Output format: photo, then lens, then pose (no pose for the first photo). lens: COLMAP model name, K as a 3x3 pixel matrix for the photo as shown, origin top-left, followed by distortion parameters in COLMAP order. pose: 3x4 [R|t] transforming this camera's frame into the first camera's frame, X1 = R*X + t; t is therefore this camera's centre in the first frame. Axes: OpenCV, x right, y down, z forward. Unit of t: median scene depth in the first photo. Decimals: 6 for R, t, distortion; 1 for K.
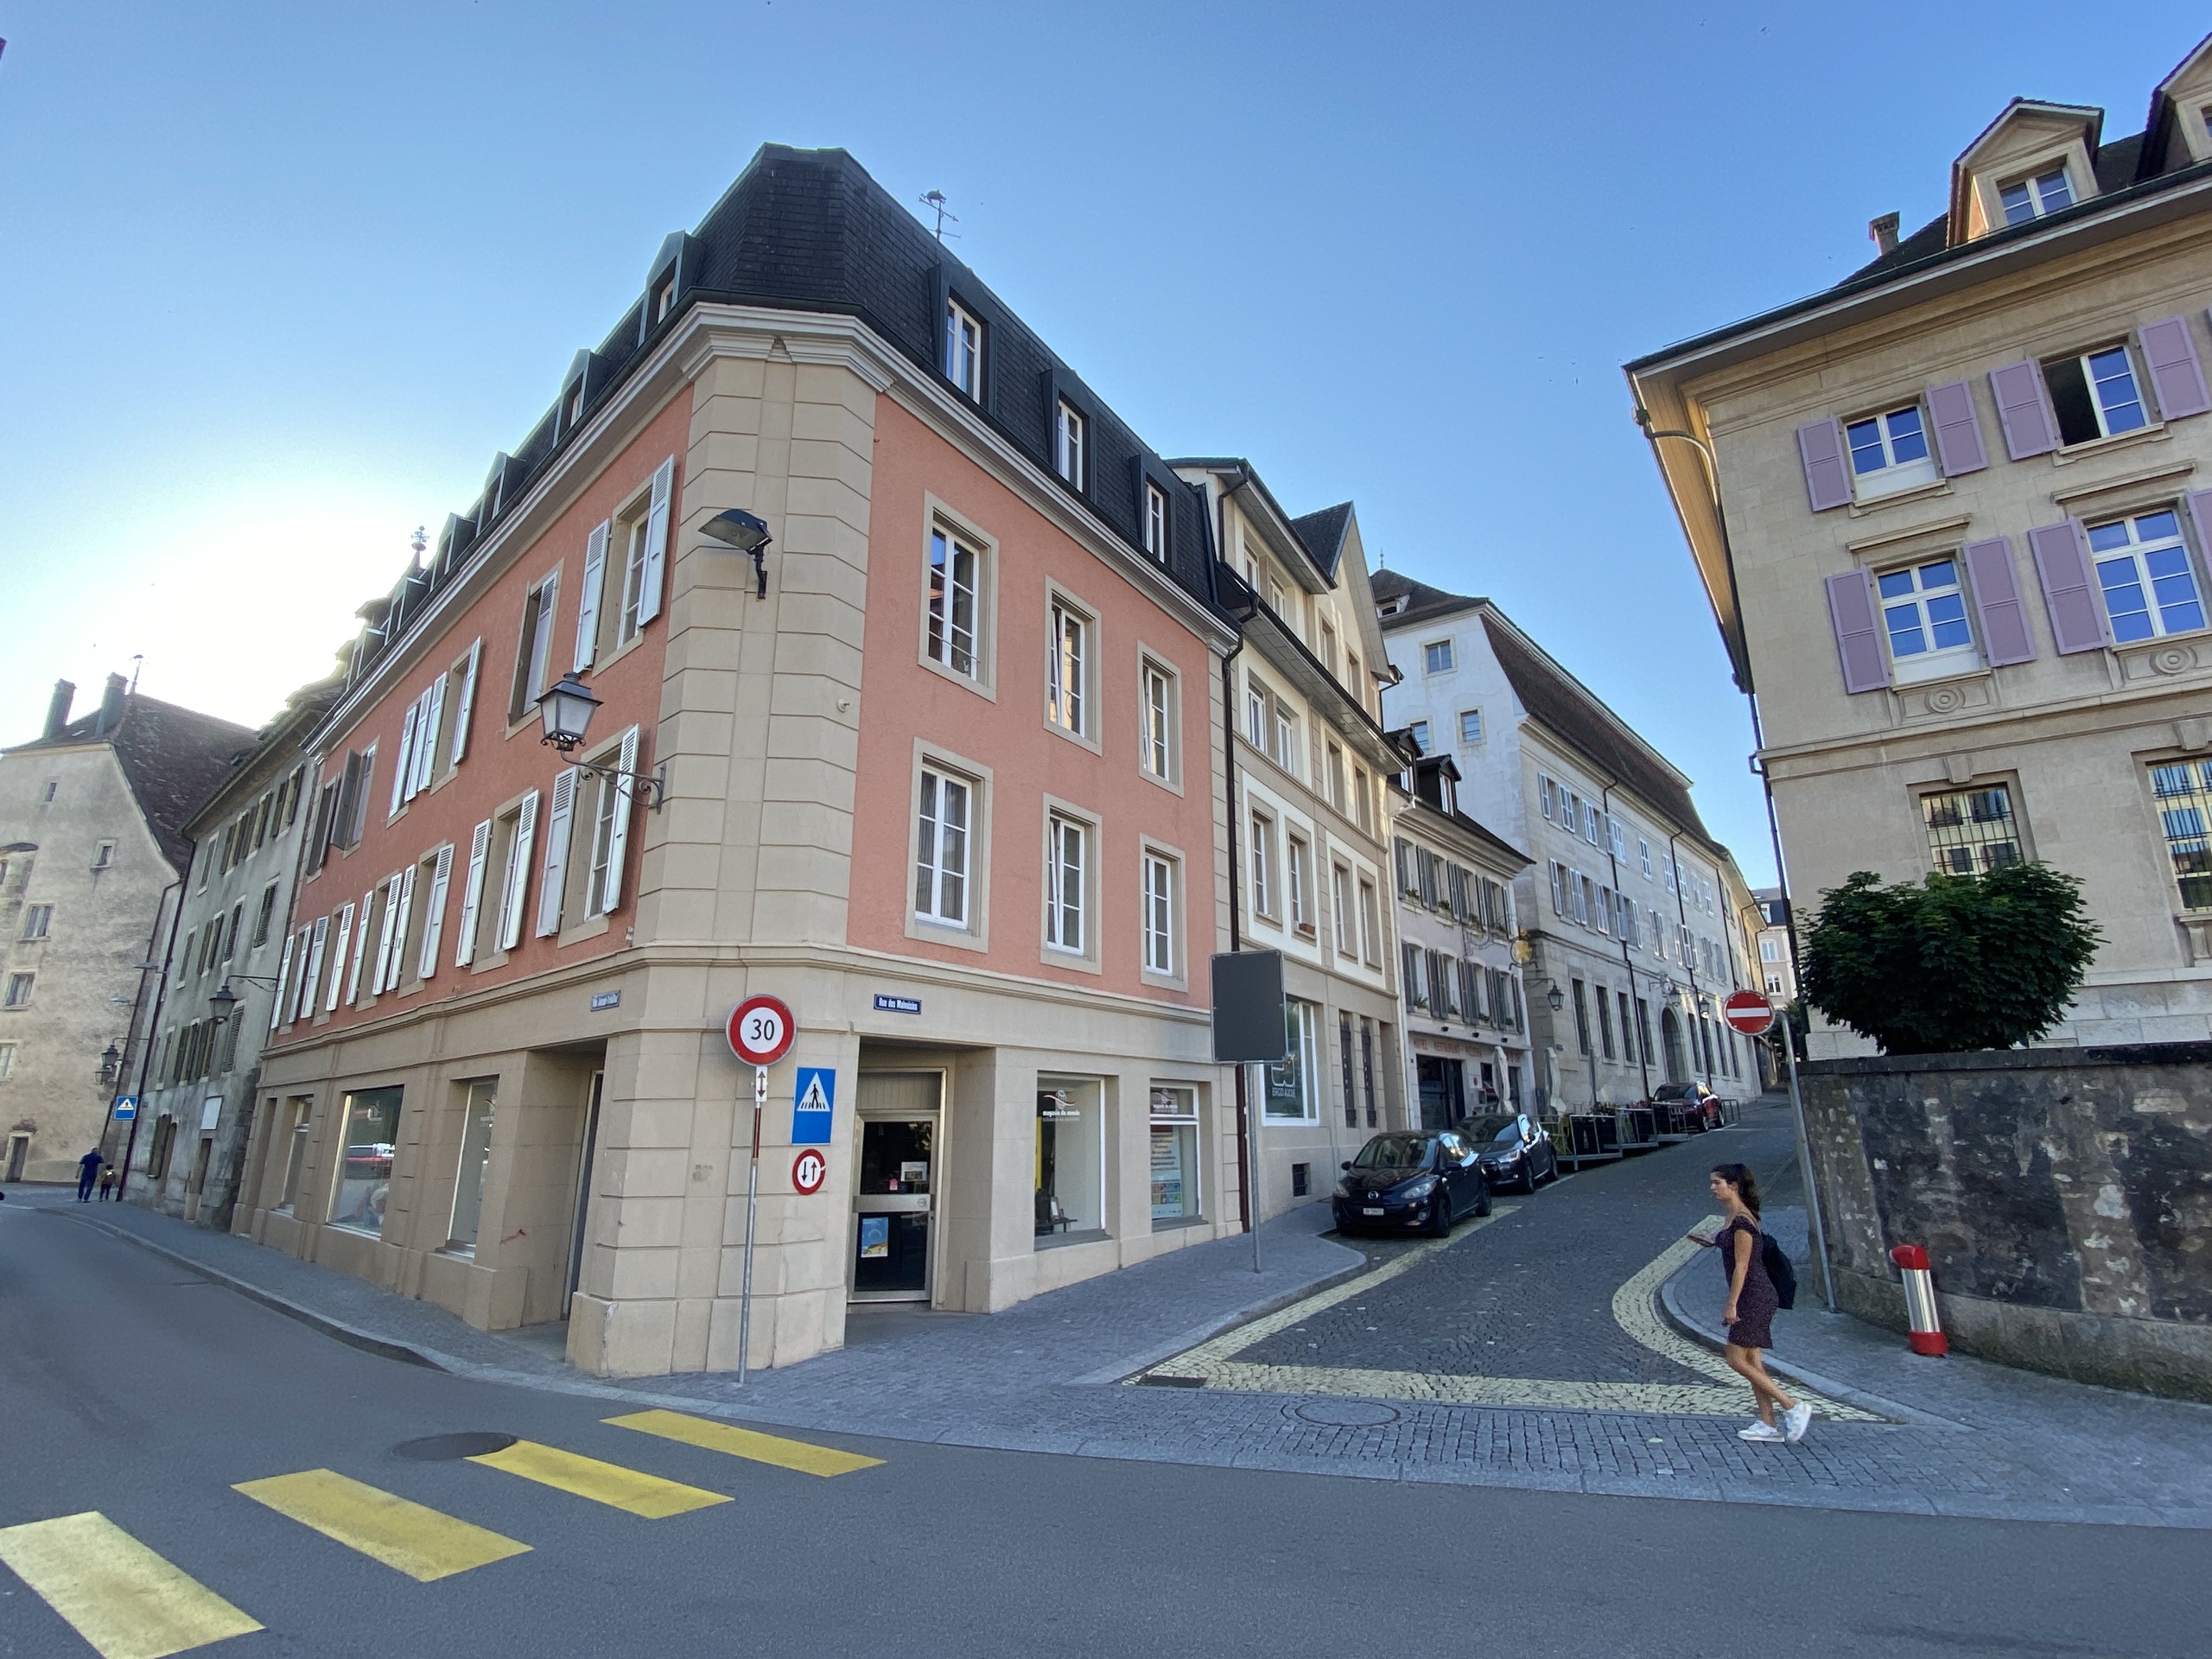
lens RADIAL K [[1096.2, 0, 1089.8], [0, 1096.2, 828.7], [0, 0, 1]] dist [-0.033733, -0.003587]
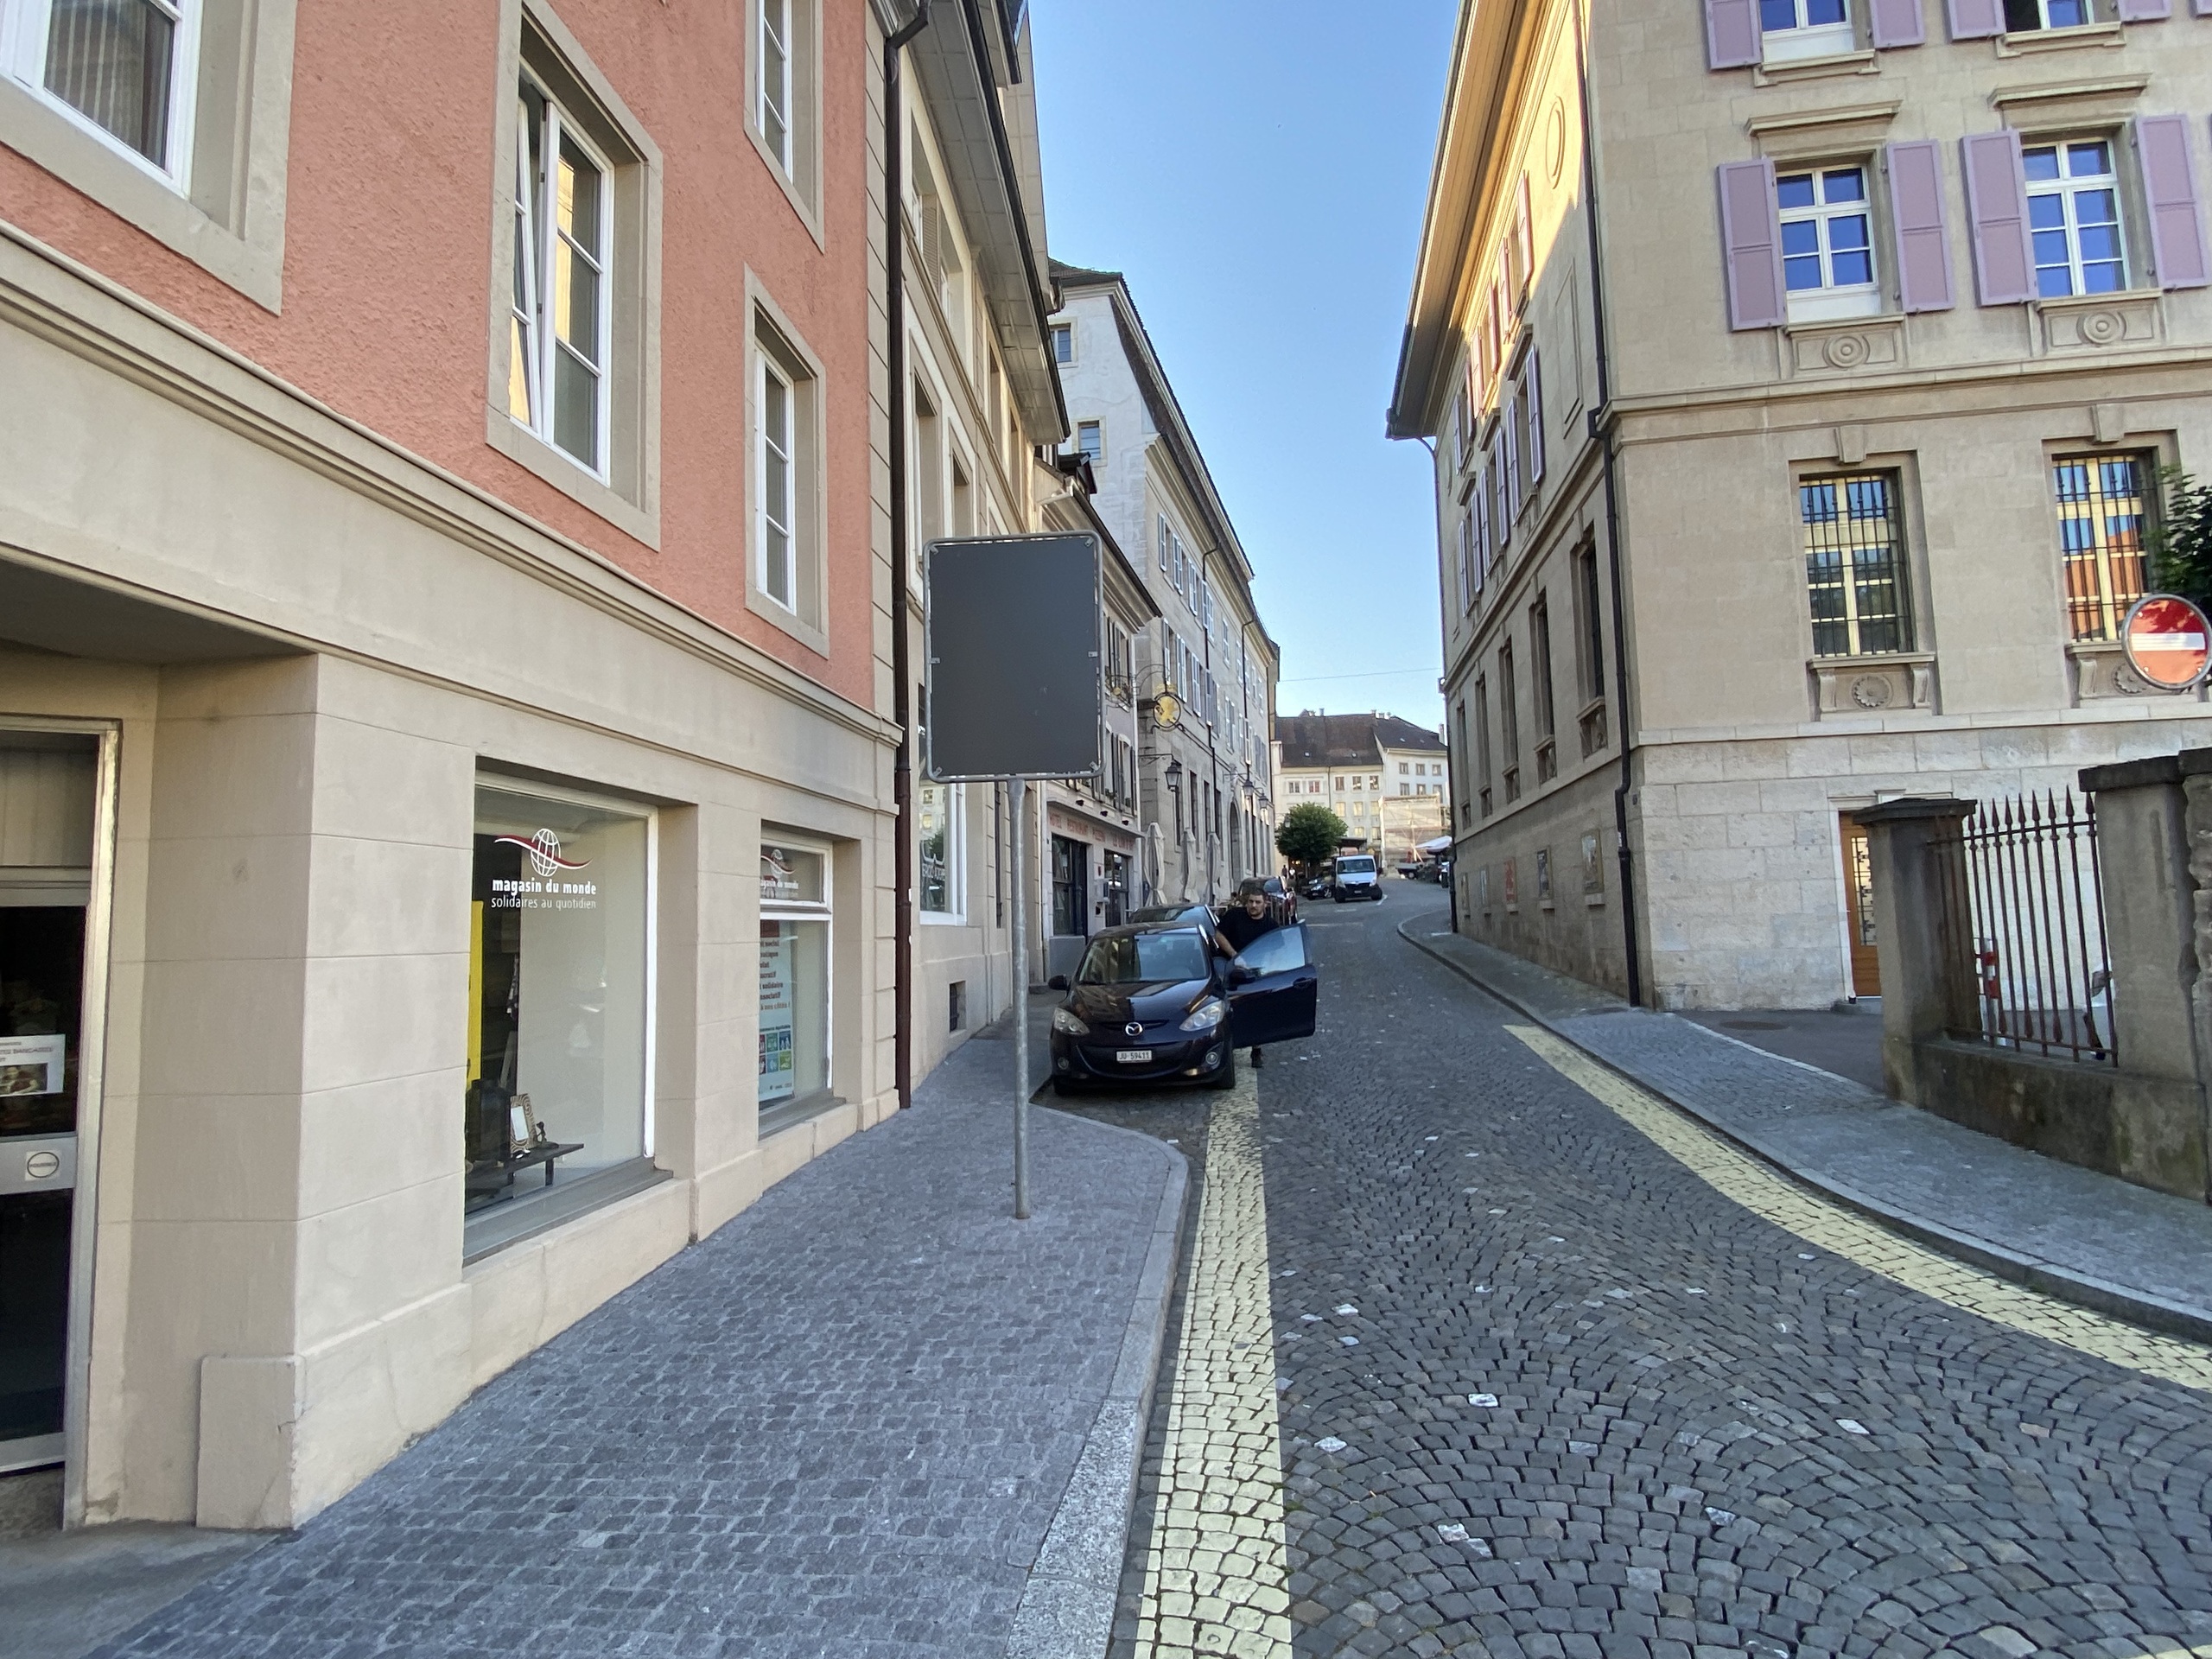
lens RADIAL K [[1156.1, 0, 1113.3], [0, 1156.1, 815.3], [0, 0, 1]] dist [0.012590, -0.004054]
pose [[0.894803, 0.011371, 0.446317, -0.024752], [-0.080995, 0.987222, 0.137233, 0.136287], [-0.439053, -0.158947, 0.884290, 0.464315]]
